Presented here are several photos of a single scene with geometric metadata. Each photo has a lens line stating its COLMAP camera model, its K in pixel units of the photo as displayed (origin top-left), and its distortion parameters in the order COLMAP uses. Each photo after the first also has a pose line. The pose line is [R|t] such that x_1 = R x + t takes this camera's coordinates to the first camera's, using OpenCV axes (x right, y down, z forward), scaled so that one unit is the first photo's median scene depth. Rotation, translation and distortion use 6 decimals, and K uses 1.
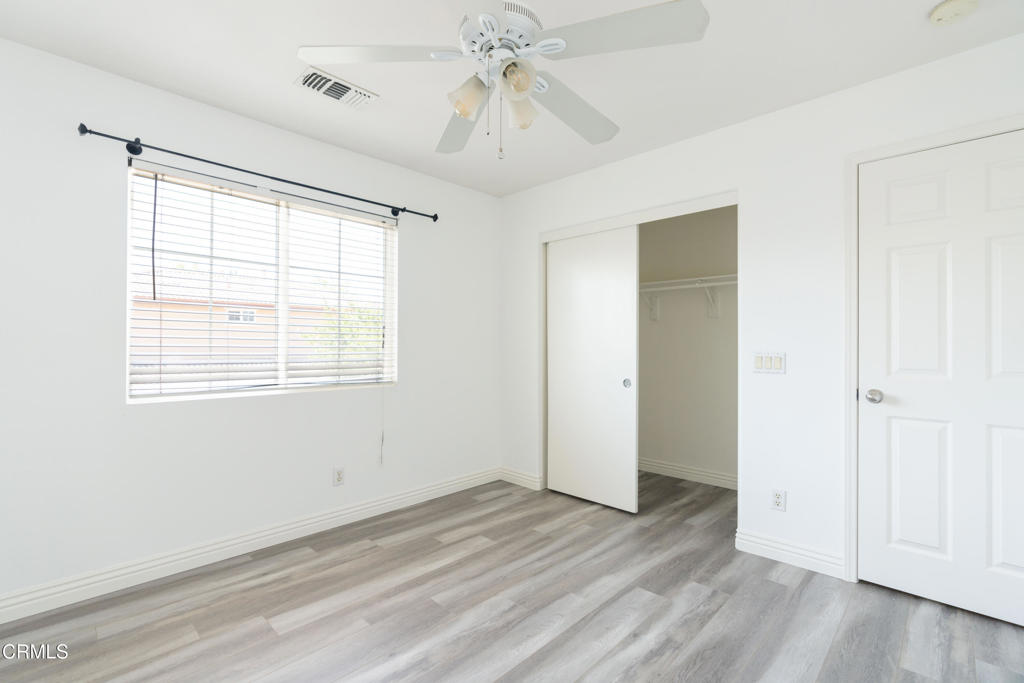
lens RADIAL K [[457.0, 0, 505.7], [0, 457.0, 341.3], [0, 0, 1]] dist [-0.008595, 0.001527]
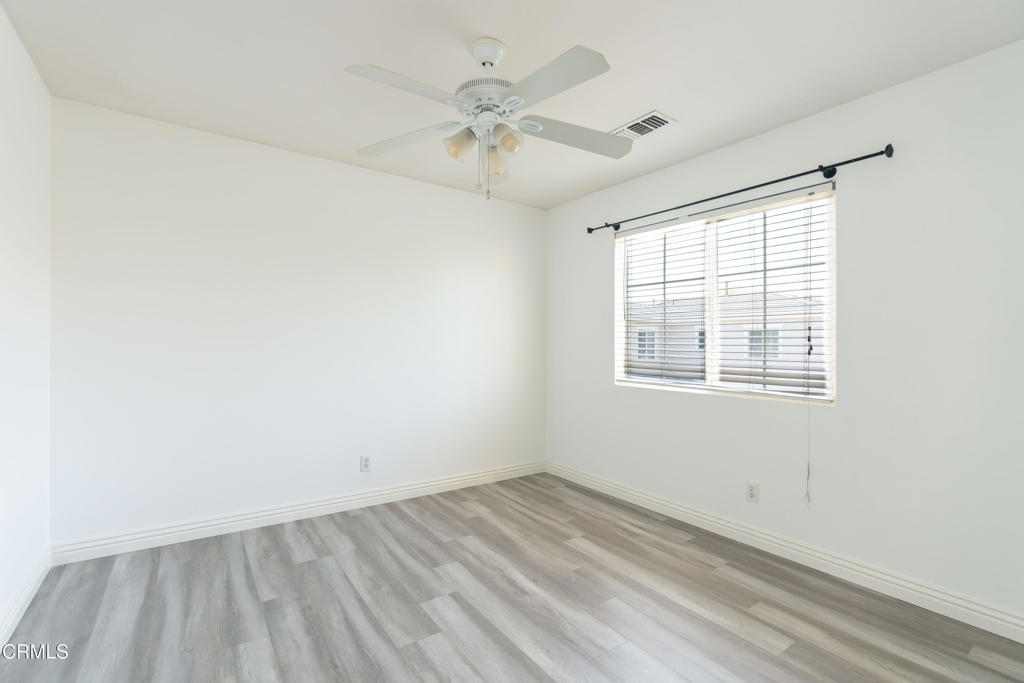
lens RADIAL K [[457.0, 0, 505.7], [0, 457.0, 341.3], [0, 0, 1]] dist [-0.008595, 0.001527]
pose [[-0.178283, -0.009250, -0.983936, 0.721463], [0.000673, 0.999954, -0.009523, -0.001841], [0.983979, -0.002360, -0.178269, 0.764090]]
